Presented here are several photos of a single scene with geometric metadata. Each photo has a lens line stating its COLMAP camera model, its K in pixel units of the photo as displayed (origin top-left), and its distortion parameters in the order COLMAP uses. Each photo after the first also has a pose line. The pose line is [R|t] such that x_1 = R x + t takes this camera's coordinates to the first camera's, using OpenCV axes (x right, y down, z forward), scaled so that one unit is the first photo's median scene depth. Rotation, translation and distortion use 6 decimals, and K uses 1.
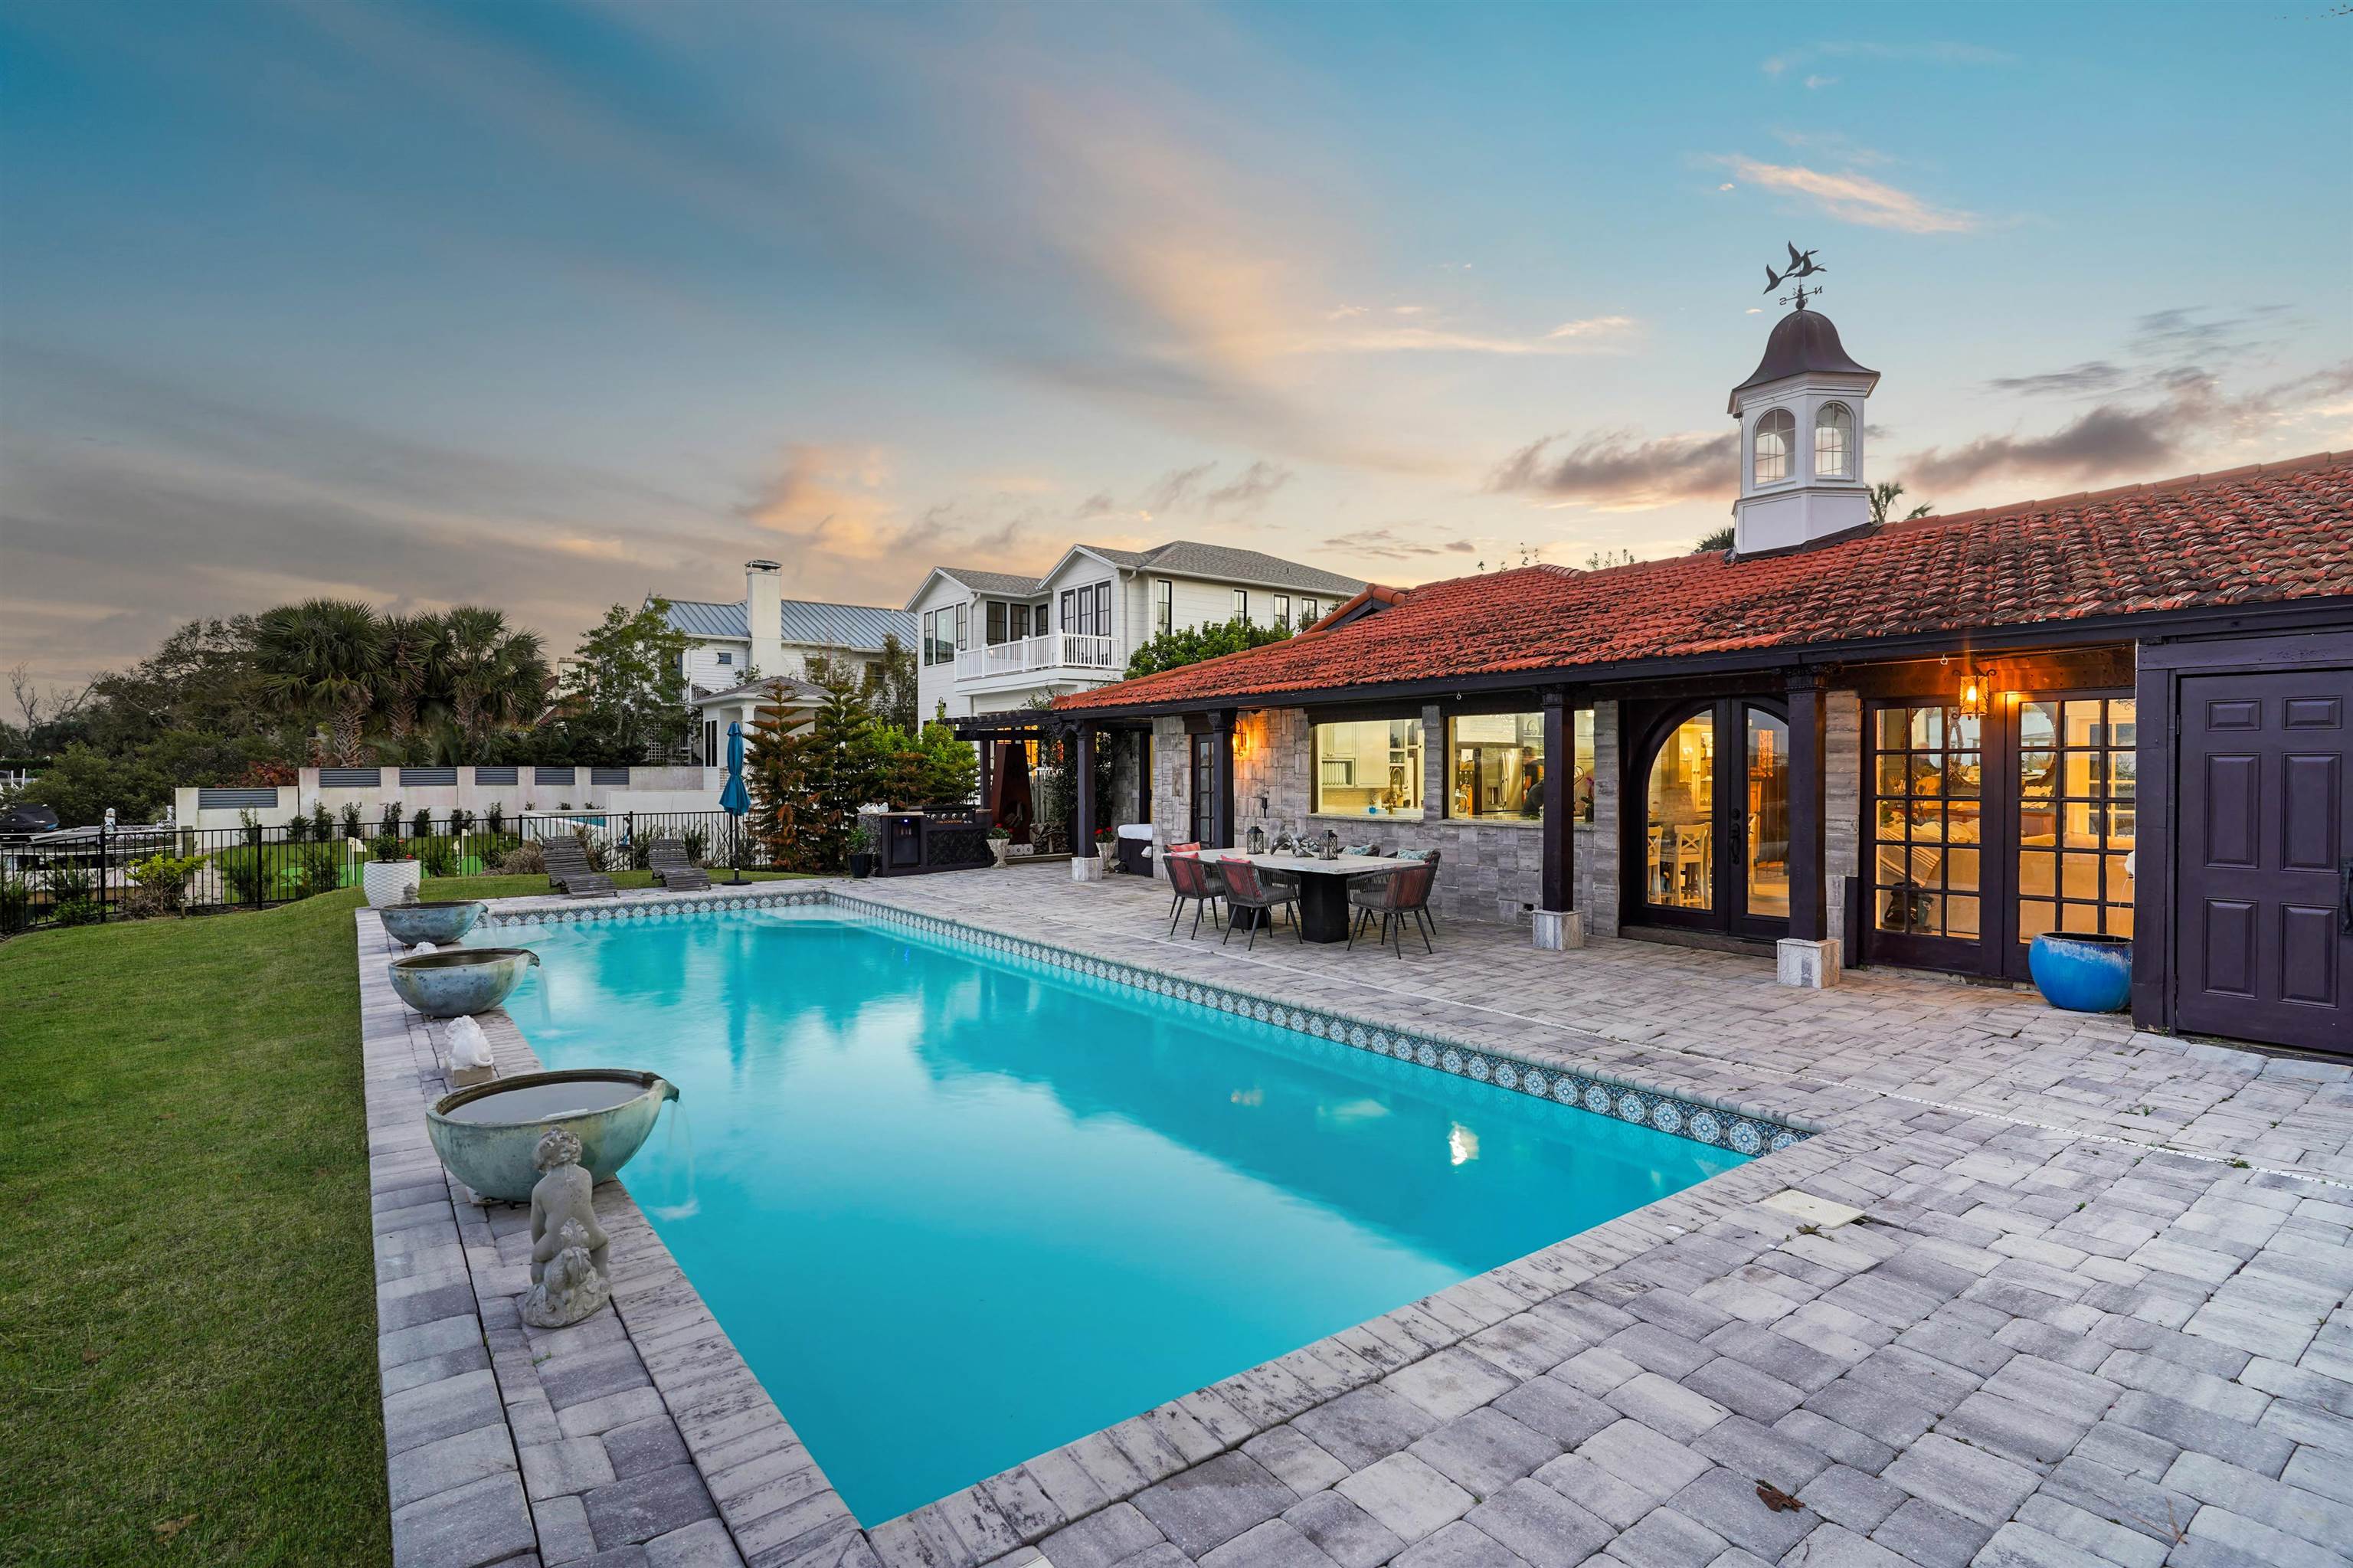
lens RADIAL K [[1139.1, 0, 1176.5], [0, 1139.1, 784.0], [0, 0, 1]] dist [-0.001283, -0.000126]
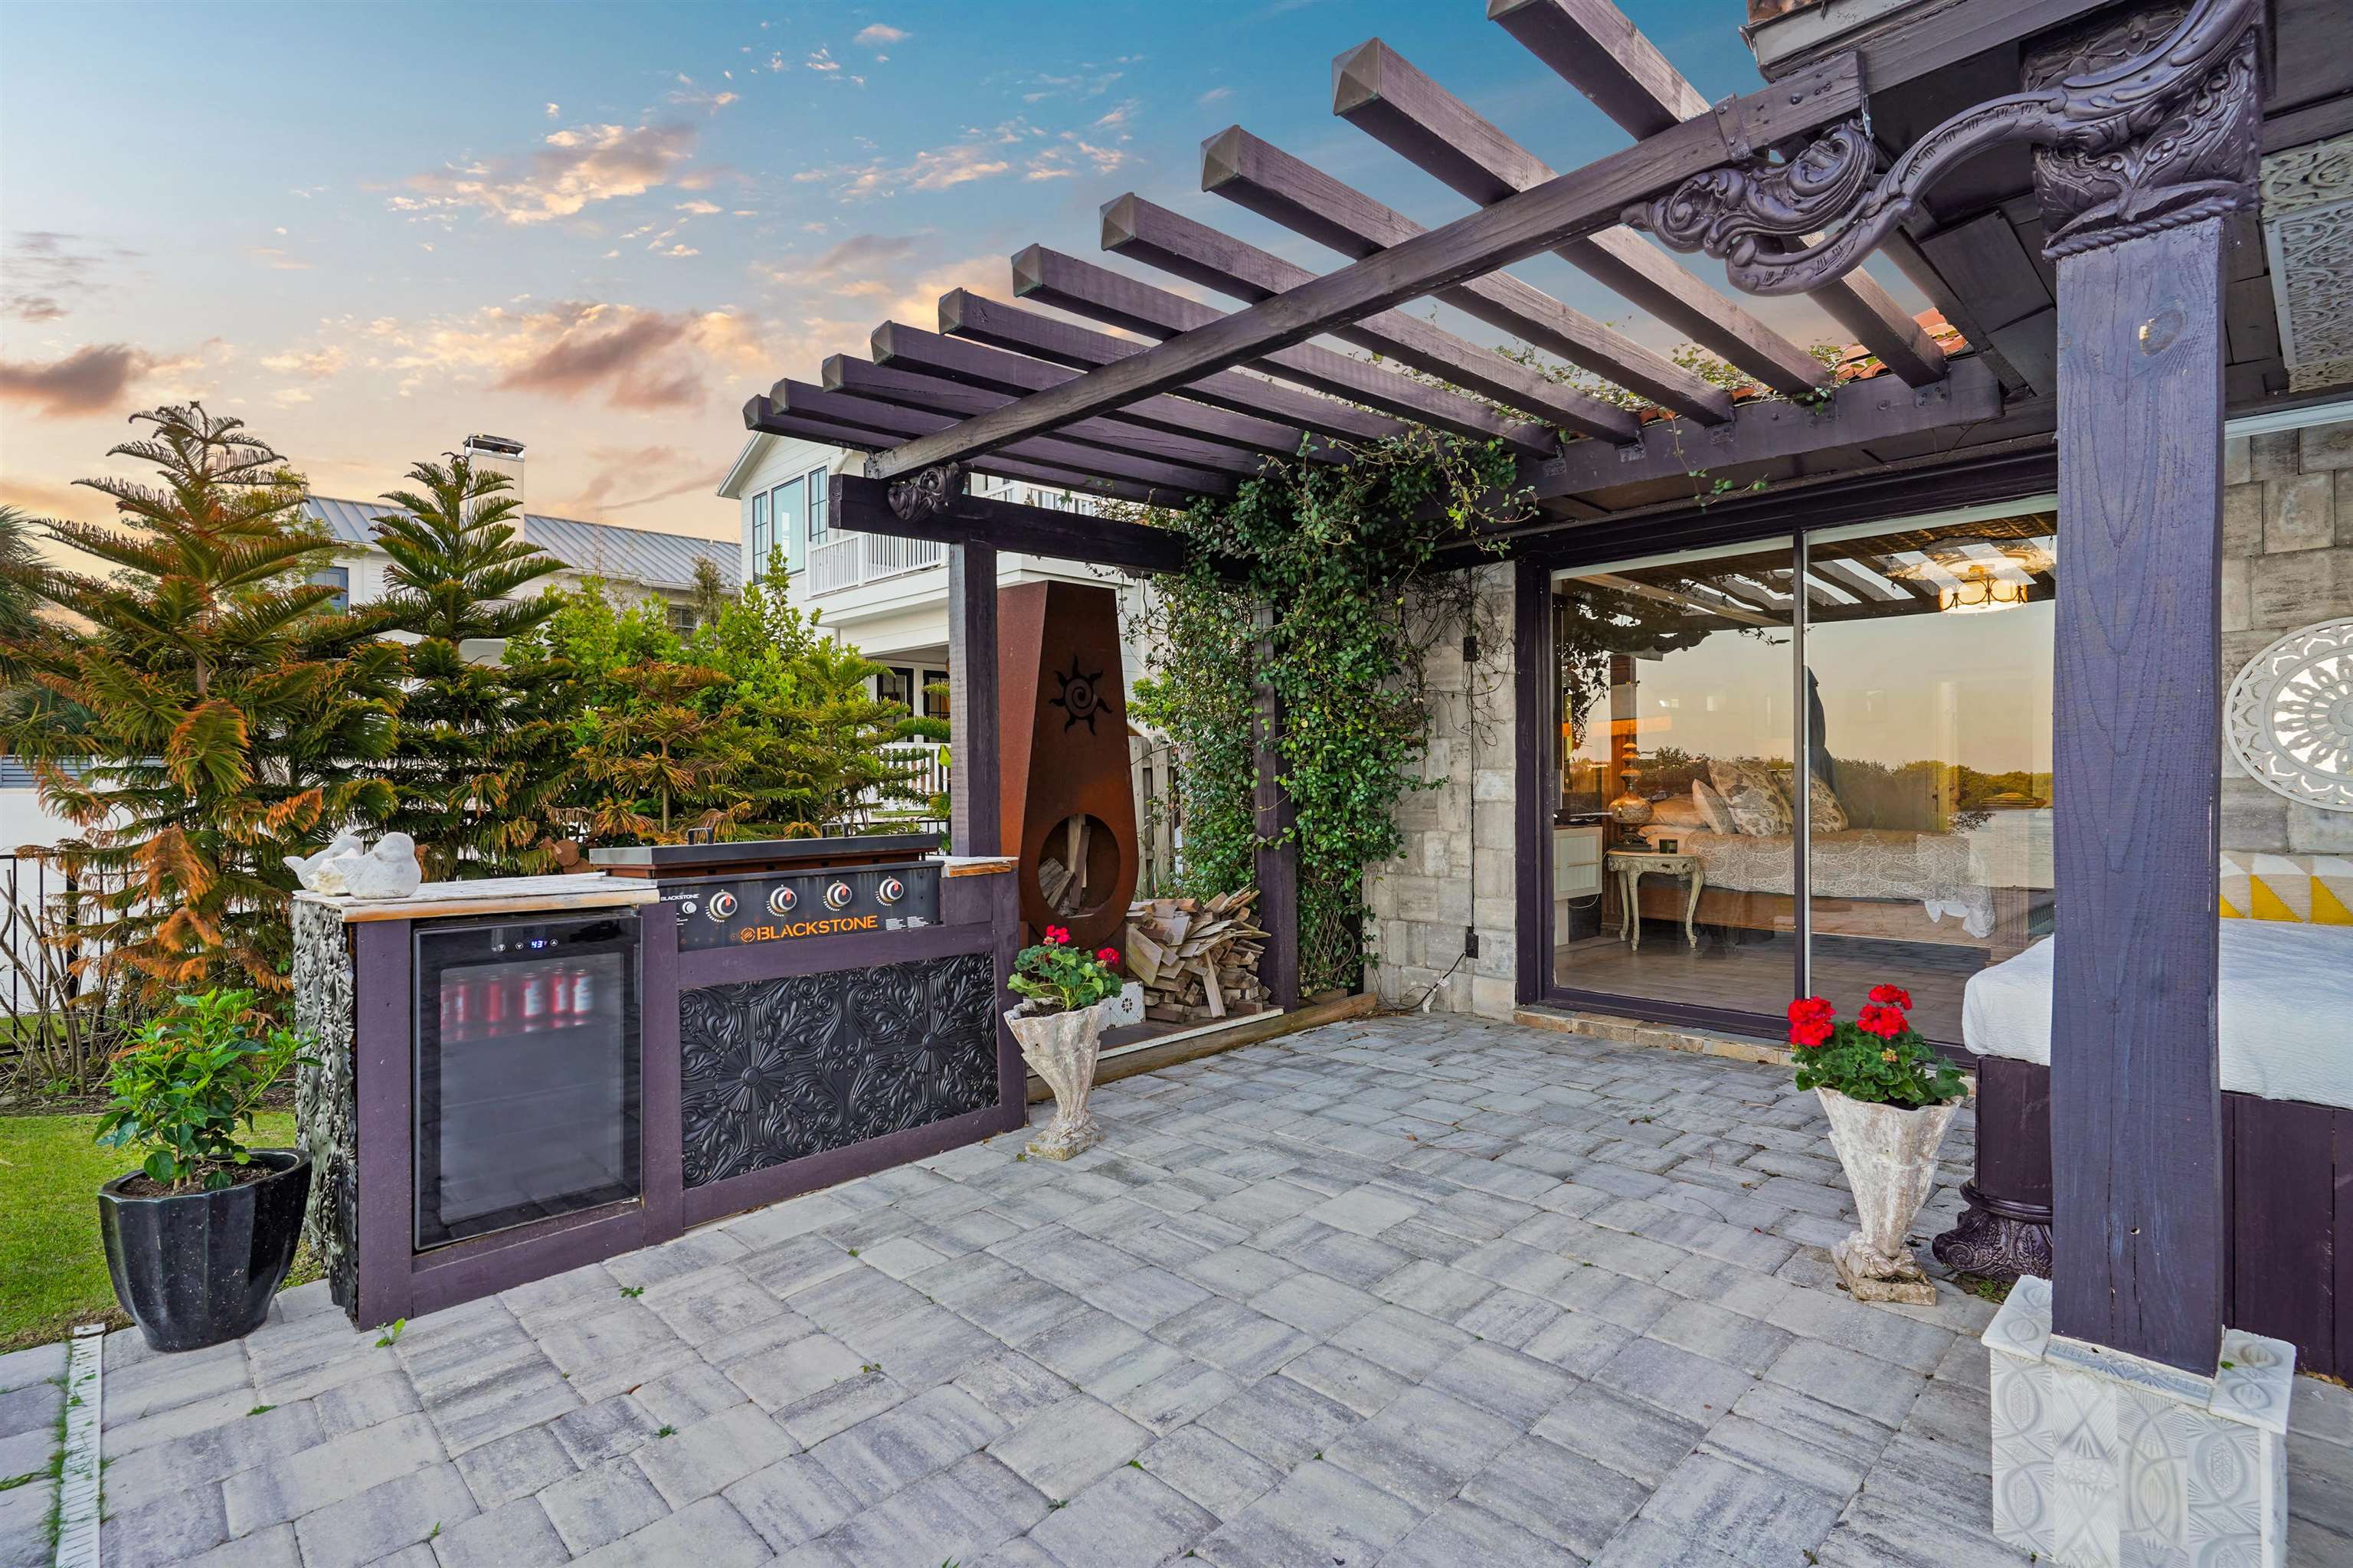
lens RADIAL K [[1139.1, 0, 1176.5], [0, 1139.1, 784.0], [0, 0, 1]] dist [-0.001283, -0.000126]
pose [[0.991693, -0.002757, 0.128598, -0.152391], [0.003523, 0.999977, -0.005725, 0.009518], [-0.128579, 0.006131, 0.991680, 0.750257]]
